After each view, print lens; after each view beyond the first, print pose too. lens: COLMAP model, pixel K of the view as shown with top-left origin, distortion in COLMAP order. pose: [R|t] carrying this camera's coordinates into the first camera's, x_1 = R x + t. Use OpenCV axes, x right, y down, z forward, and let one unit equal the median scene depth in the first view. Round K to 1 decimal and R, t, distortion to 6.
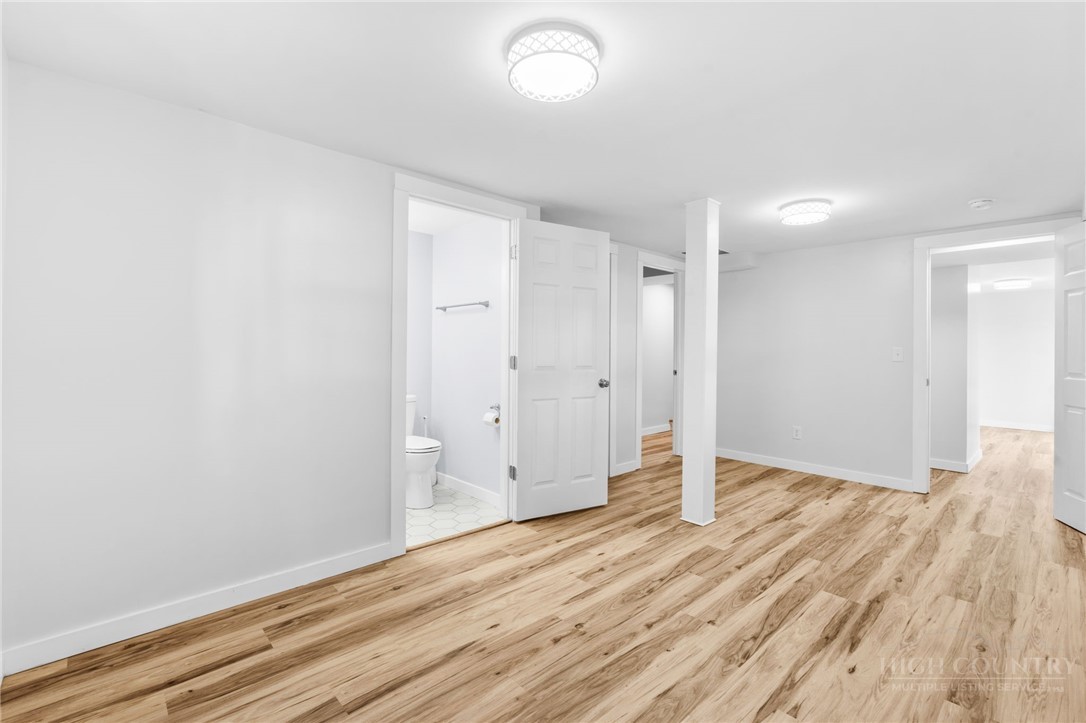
lens RADIAL K [[487.5, 0, 542.8], [0, 487.5, 356.0], [0, 0, 1]] dist [0.001132, -0.000032]
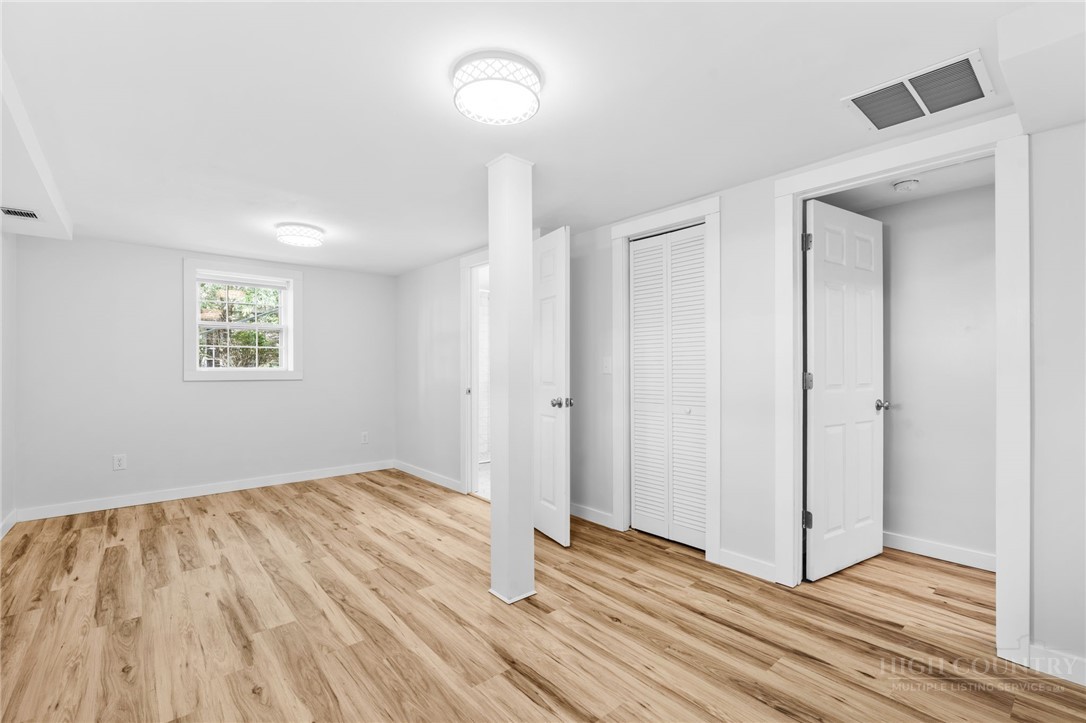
lens RADIAL K [[487.5, 0, 543.3], [0, 487.5, 367.1], [0, 0, 1]] dist [0.001132, -0.000032]
pose [[-0.053983, -0.011834, -0.998472, 1.504716], [-0.010527, 0.999881, -0.011281, 0.004549], [0.998486, 0.009902, -0.054102, 1.541917]]
